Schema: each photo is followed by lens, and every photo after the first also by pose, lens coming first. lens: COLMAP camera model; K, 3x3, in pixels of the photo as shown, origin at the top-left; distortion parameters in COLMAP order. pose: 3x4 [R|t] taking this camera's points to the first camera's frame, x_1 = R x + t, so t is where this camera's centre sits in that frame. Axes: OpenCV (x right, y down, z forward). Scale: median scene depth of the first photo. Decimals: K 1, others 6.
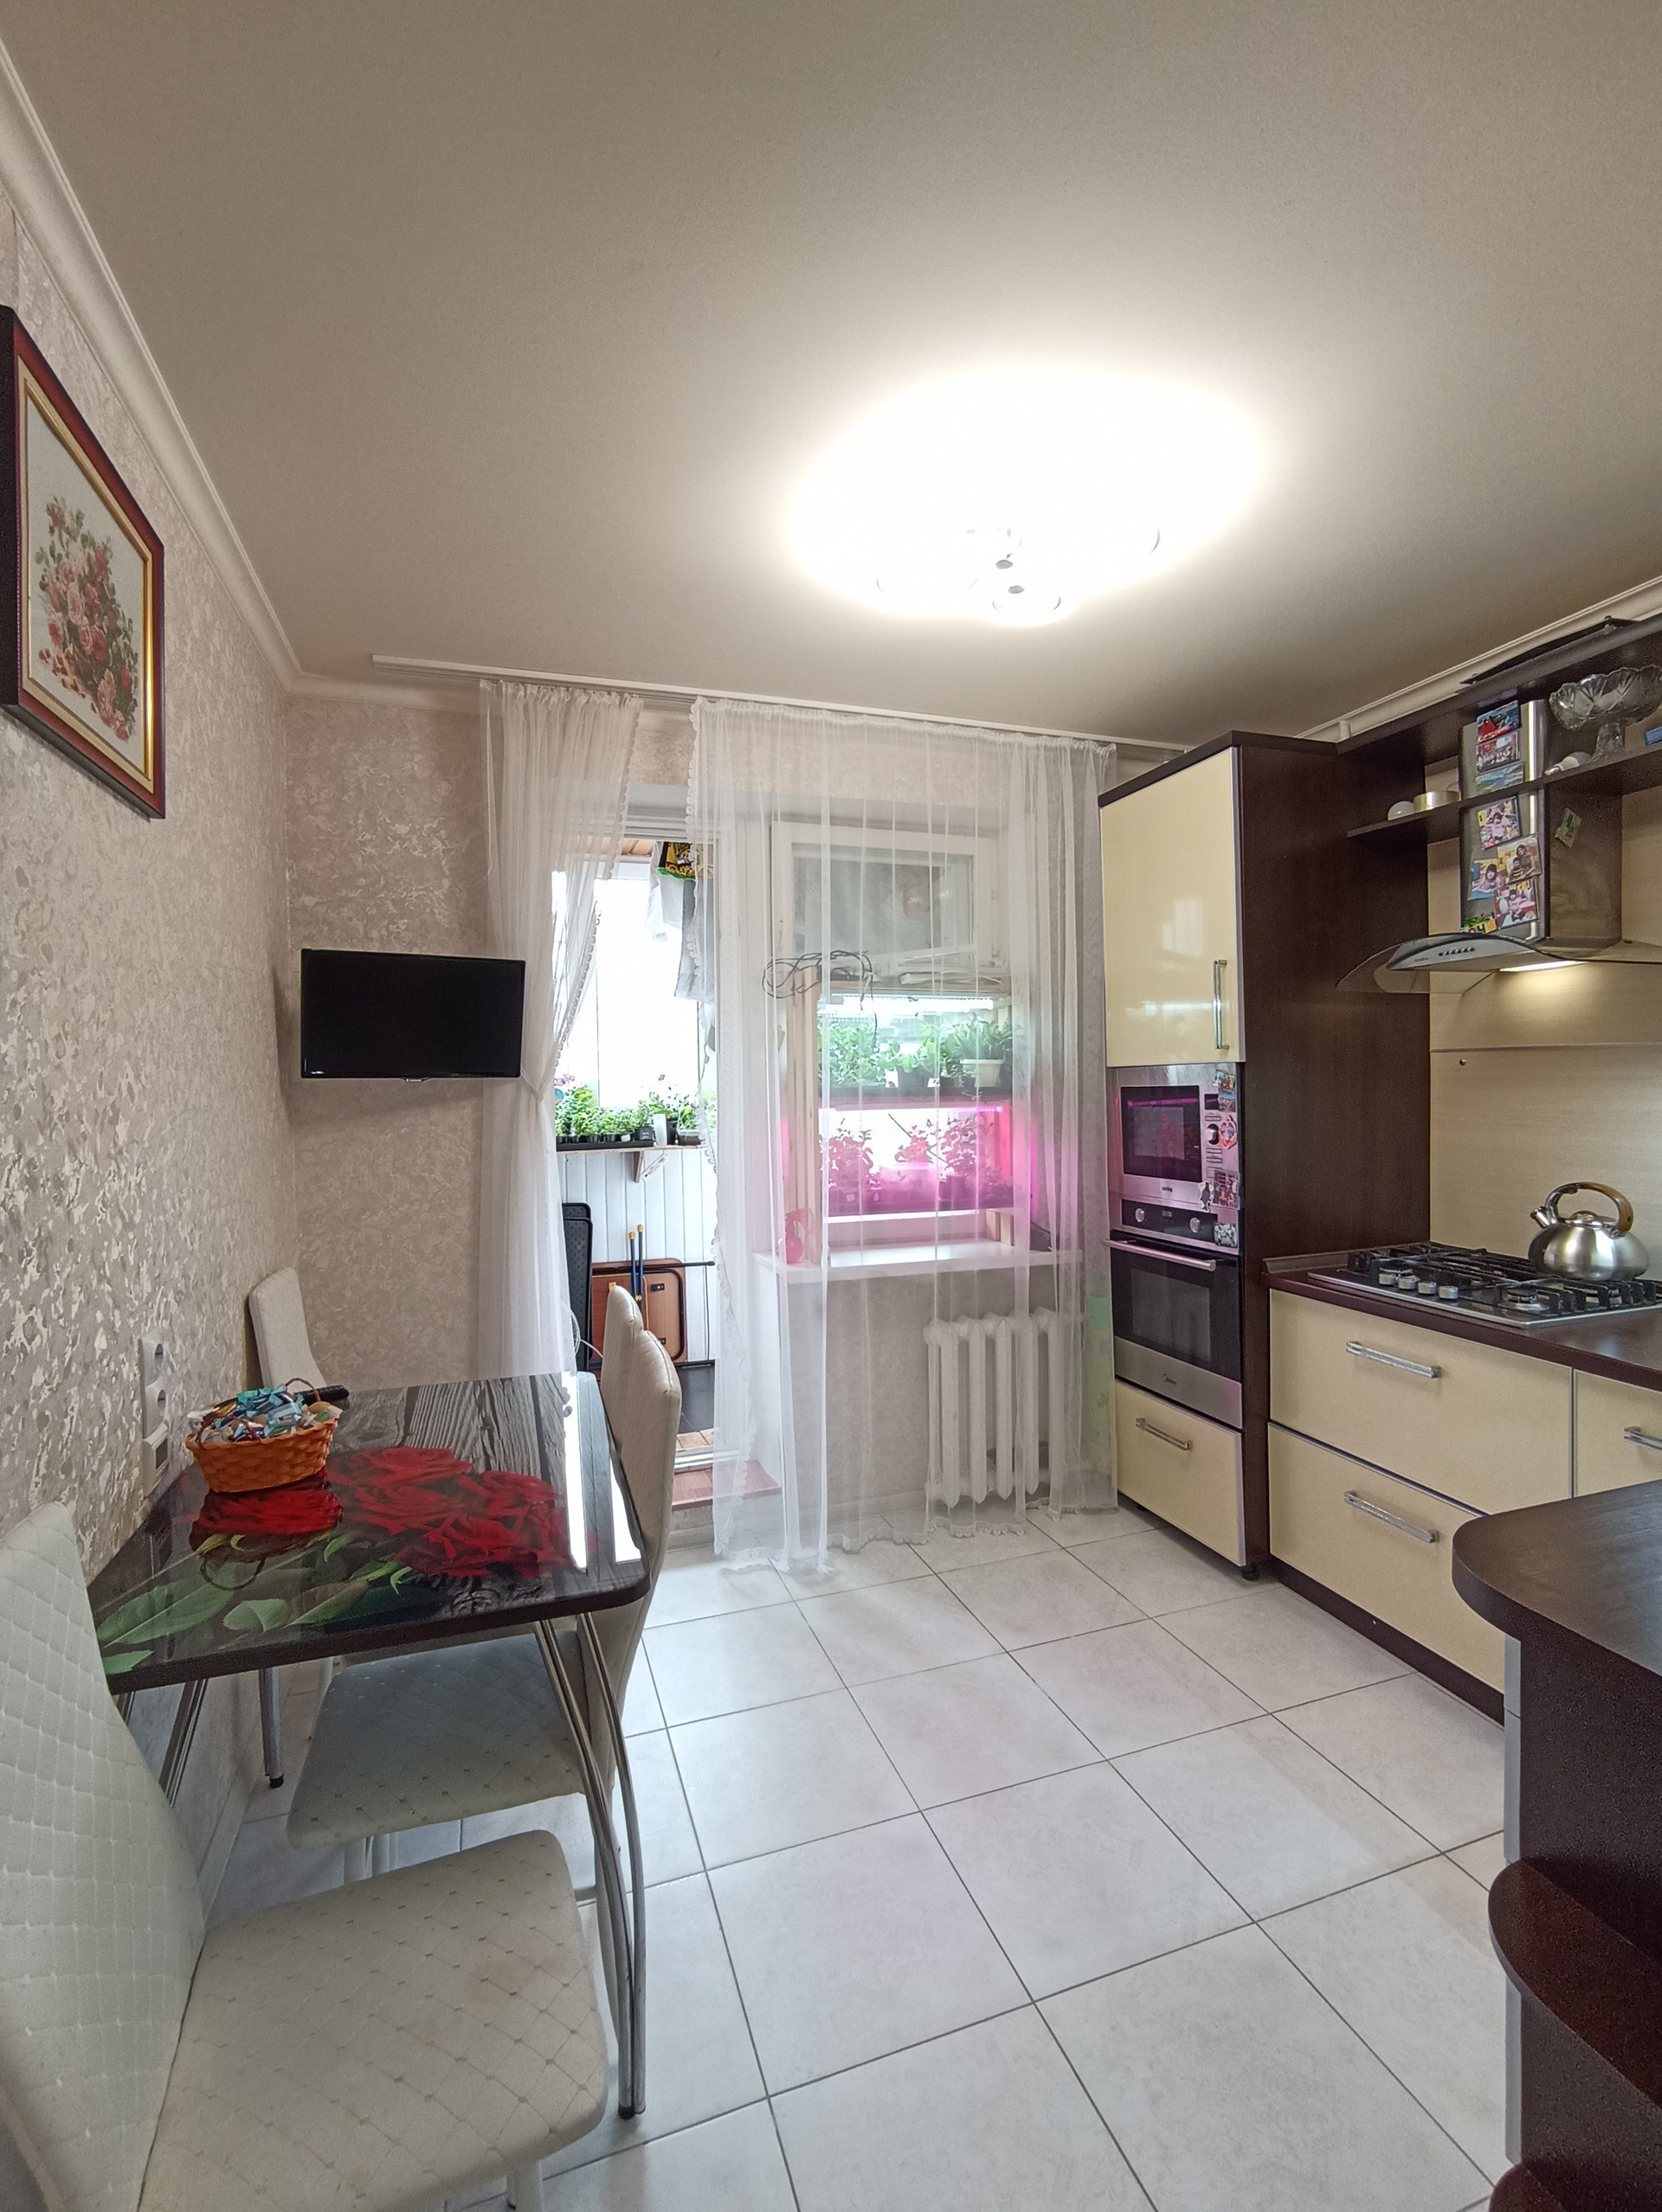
lens RADIAL K [[1012.6, 0, 849.2], [0, 1012.6, 1098.3], [0, 0, 1]] dist [-0.016462, 0.011594]
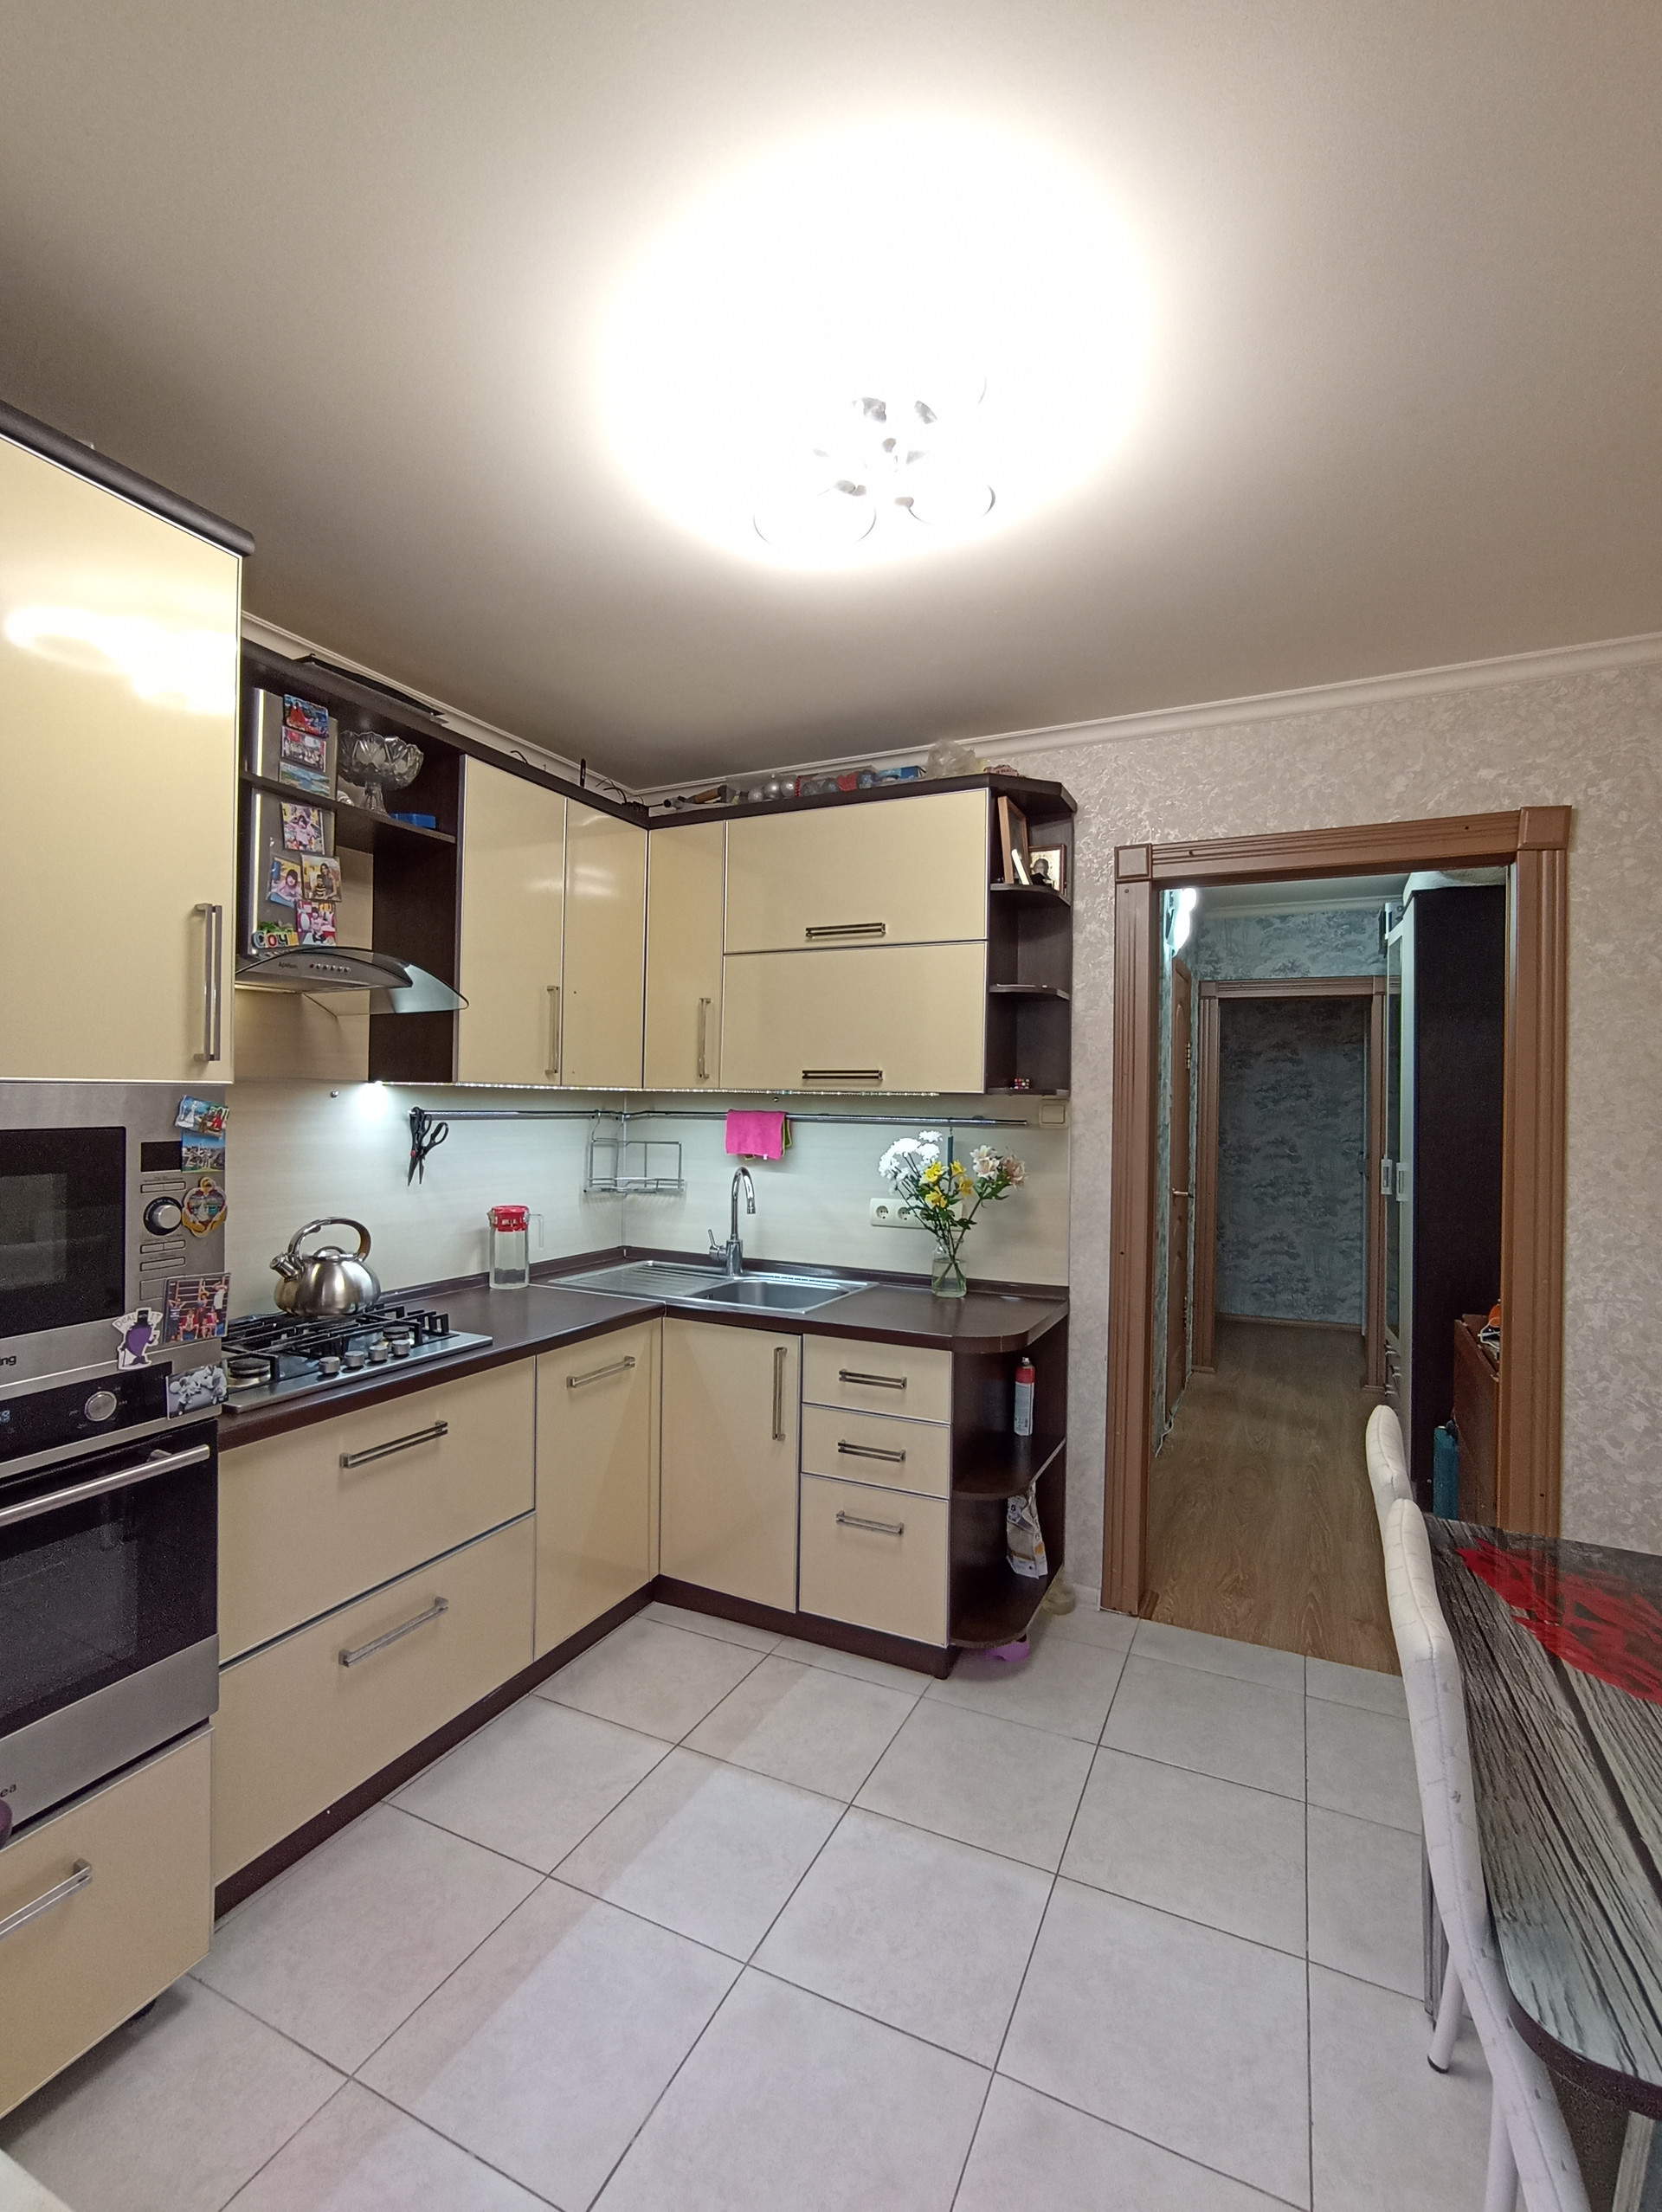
lens RADIAL K [[1012.6, 0, 826.1], [0, 1012.6, 1103.4], [0, 0, 1]] dist [-0.016462, 0.011594]
pose [[-0.702613, 0.006906, 0.711538, -0.310057], [0.010771, 0.999942, 0.000930, -0.024520], [-0.711490, 0.008317, -0.702647, 1.282438]]
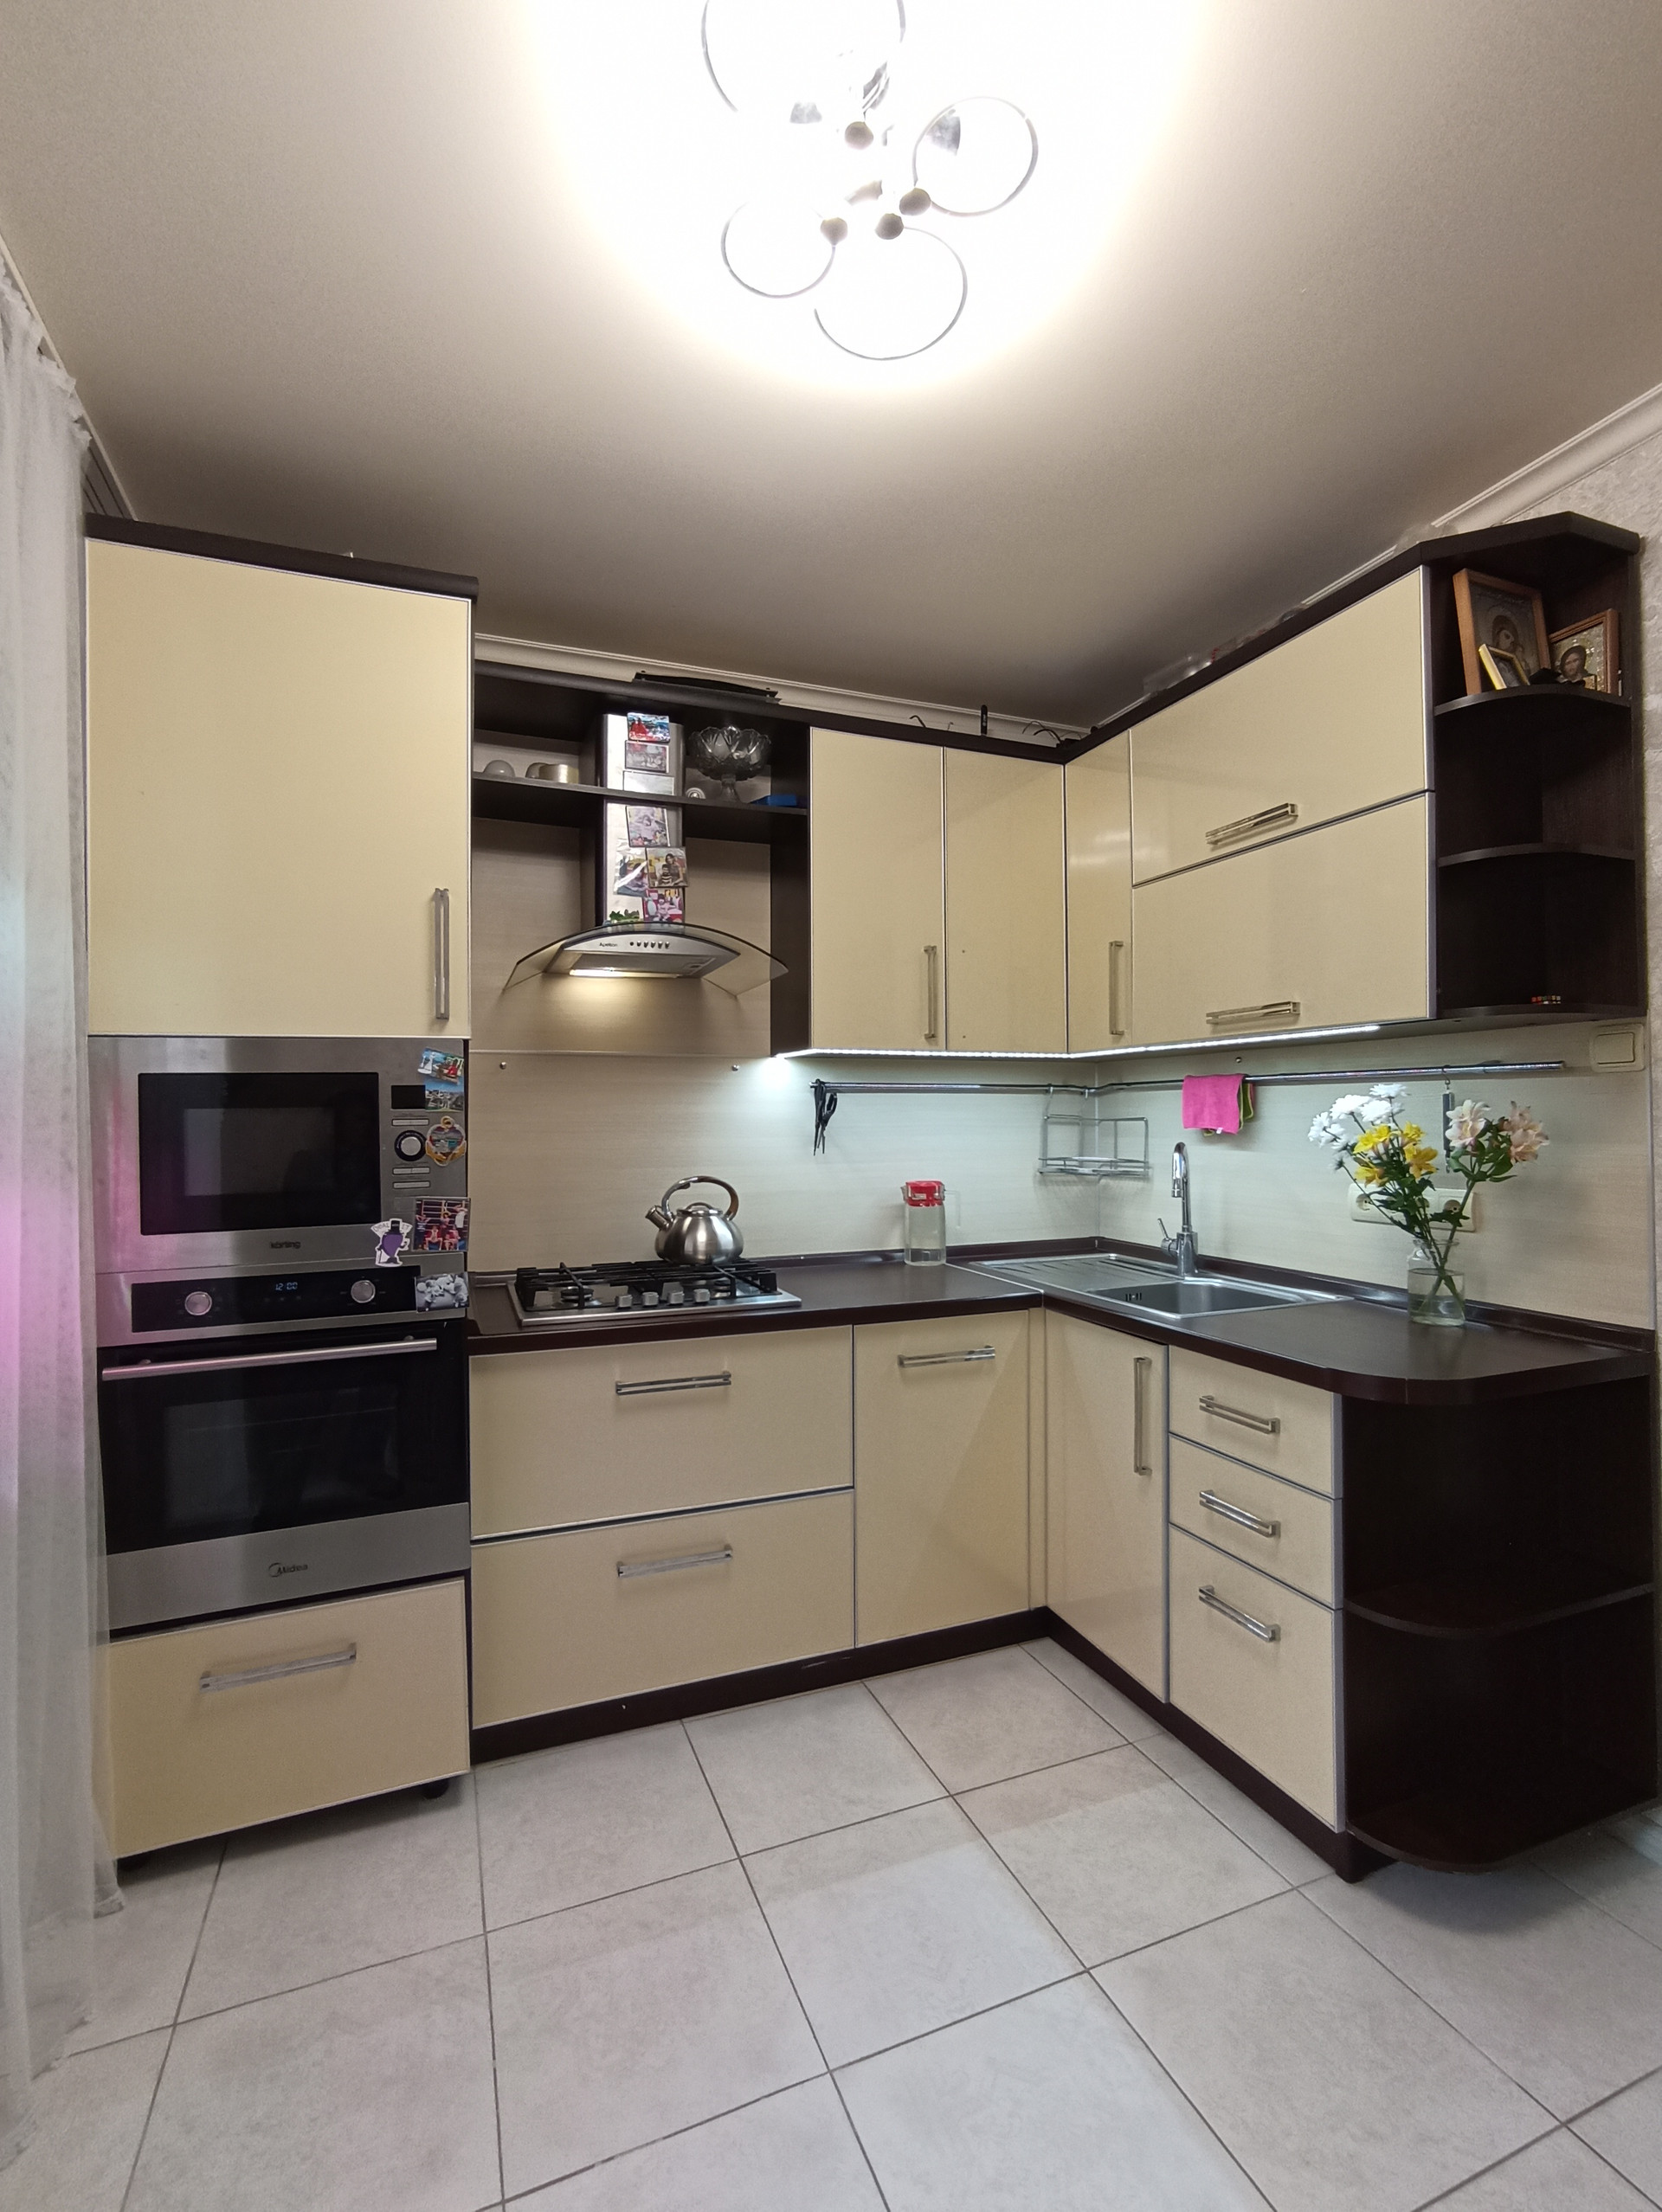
lens RADIAL K [[1012.6, 0, 823.3], [0, 1012.6, 1100.3], [0, 0, 1]] dist [-0.016462, 0.011594]
pose [[-0.039341, 0.034638, 0.998625, -0.358108], [0.025913, 0.999098, -0.033633, 0.039794], [-0.998890, 0.024554, -0.040203, 0.860324]]
